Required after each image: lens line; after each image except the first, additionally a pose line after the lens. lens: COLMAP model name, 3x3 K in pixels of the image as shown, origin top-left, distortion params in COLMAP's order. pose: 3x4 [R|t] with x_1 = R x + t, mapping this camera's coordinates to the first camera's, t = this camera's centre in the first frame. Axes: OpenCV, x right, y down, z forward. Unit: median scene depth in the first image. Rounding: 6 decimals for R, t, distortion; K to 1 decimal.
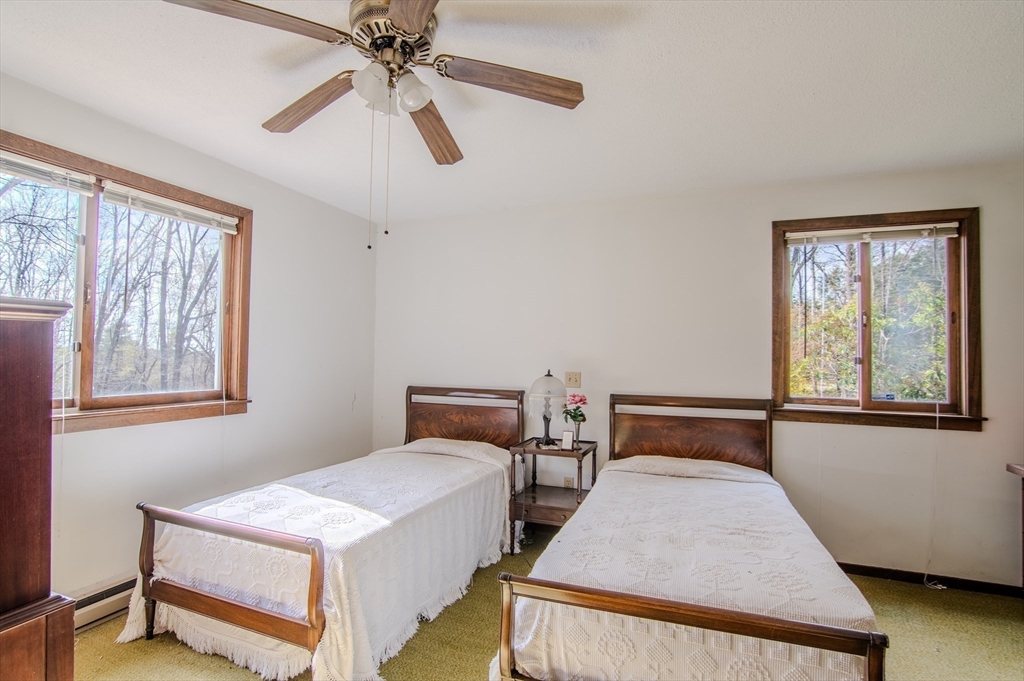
lens RADIAL K [[498.4, 0, 512.6], [0, 498.4, 341.6], [0, 0, 1]] dist [-0.024149, 0.004543]
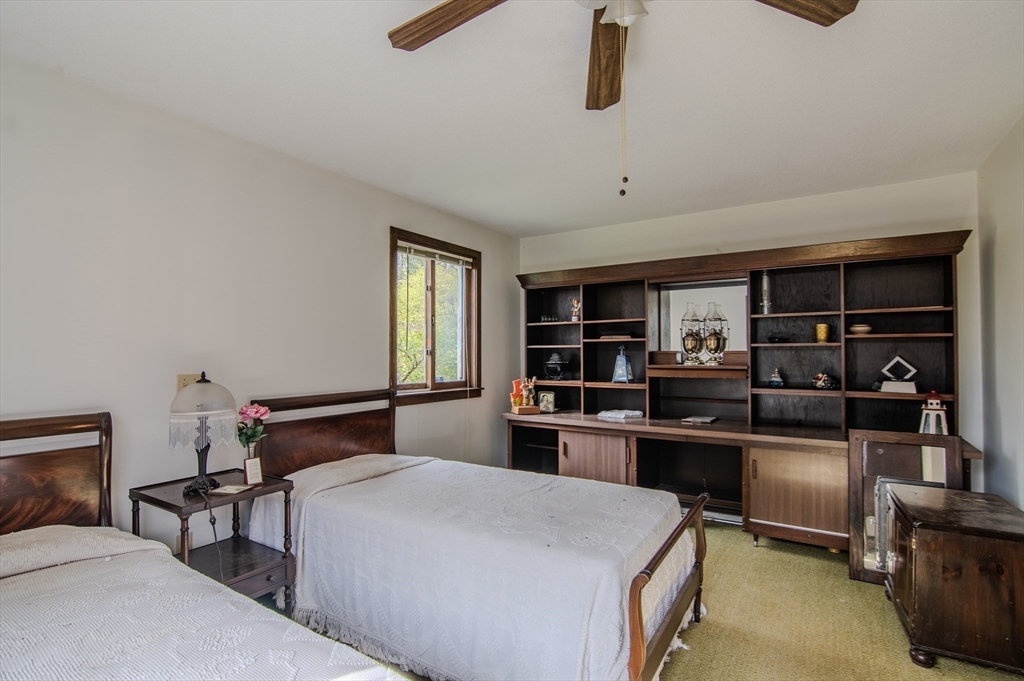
lens RADIAL K [[498.4, 0, 512.5], [0, 498.4, 343.2], [0, 0, 1]] dist [-0.024149, 0.004543]
pose [[0.207205, 0.005769, 0.978280, -0.515666], [-0.024199, 0.999707, -0.000770, 0.010783], [-0.977998, -0.023514, 0.207284, 0.525451]]
